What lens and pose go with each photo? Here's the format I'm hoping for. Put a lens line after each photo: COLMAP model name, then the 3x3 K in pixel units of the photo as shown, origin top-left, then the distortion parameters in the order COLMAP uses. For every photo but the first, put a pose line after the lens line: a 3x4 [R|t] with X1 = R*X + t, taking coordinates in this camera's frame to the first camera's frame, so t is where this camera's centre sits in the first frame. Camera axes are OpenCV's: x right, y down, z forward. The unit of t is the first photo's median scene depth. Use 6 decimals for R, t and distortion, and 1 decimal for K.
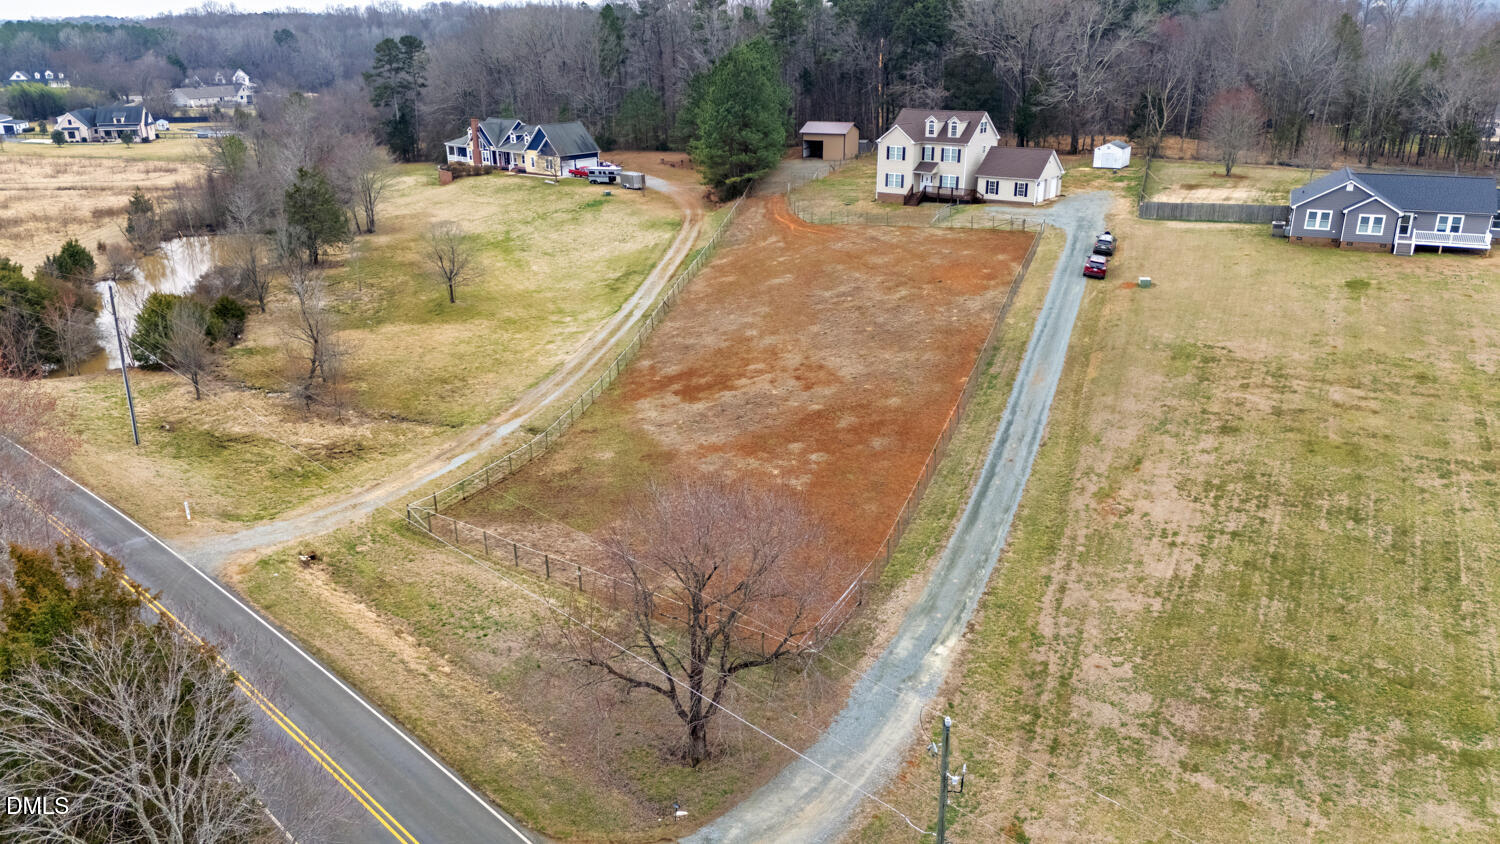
lens RADIAL K [[1093.8, 0, 750.0], [0, 1093.8, 422.0], [0, 0, 1]] dist [0.071376, -0.069235]
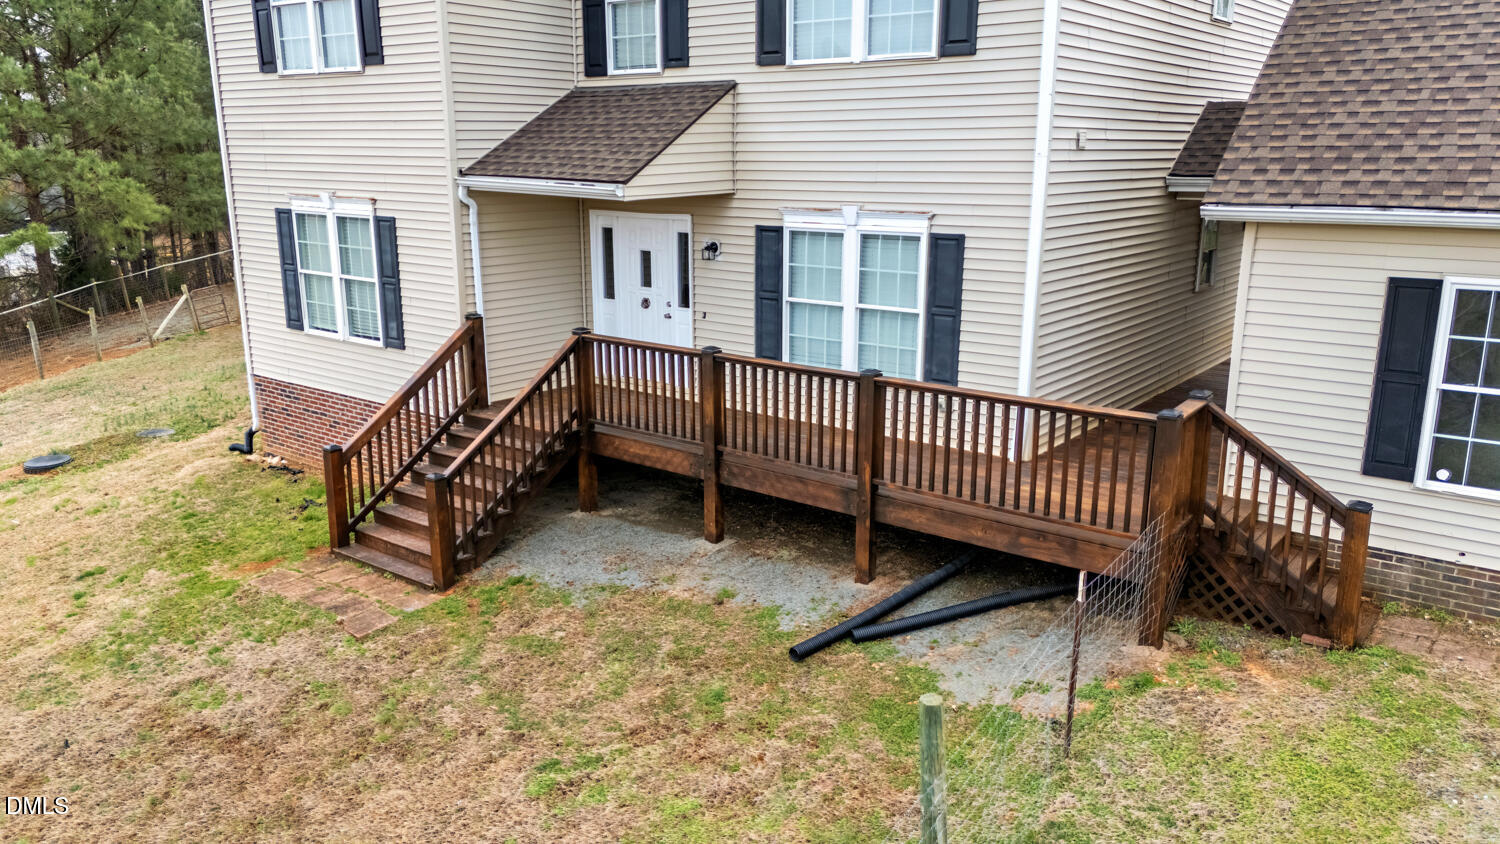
lens RADIAL K [[1095.1, 0, 750.0], [0, 1095.1, 422.0], [0, 0, 1]] dist [0.118149, -0.176149]
pose [[0.999788, 0.012258, -0.016520, 0.257098], [-0.013923, 0.994398, -0.104781, -0.293469], [0.015143, 0.104989, 0.994358, 1.346456]]
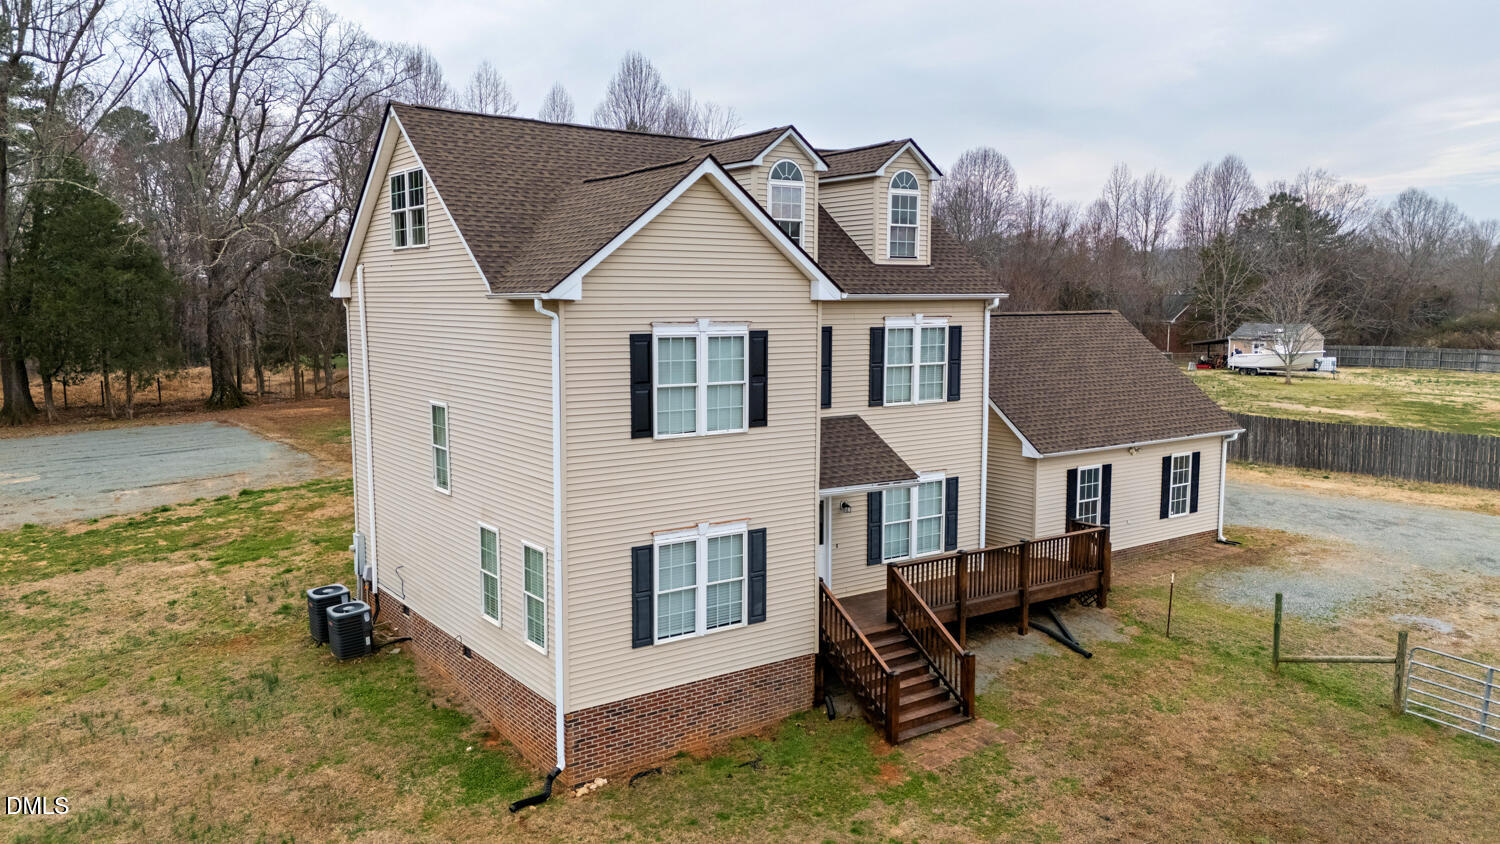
lens RADIAL K [[1104.9, 0, 750.0], [0, 1104.9, 422.0], [0, 0, 1]] dist [0.125323, -0.162002]
pose [[0.302477, -0.100586, 0.947835, 0.016993], [0.322639, 0.946519, -0.002515, -0.353099], [-0.896890, 0.306569, 0.318753, 1.417828]]
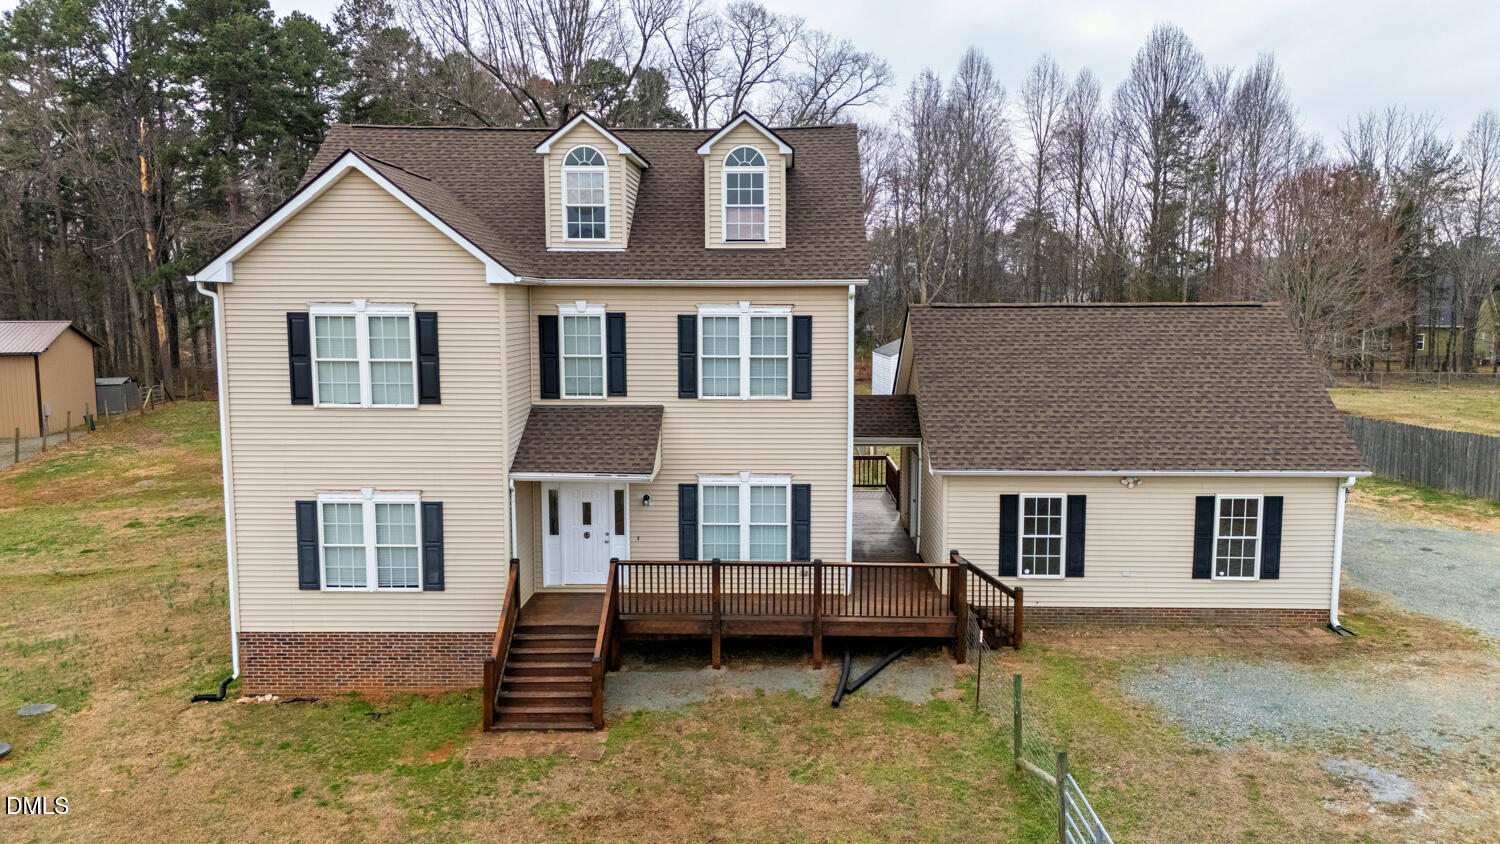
lens RADIAL K [[1095.1, 0, 750.0], [0, 1095.1, 422.0], [0, 0, 1]] dist [0.118149, -0.176149]
pose [[0.816530, -0.059922, 0.574185, 0.135655], [0.190952, 0.966649, -0.170667, -0.301613], [-0.544808, 0.248997, 0.800740, 1.280222]]
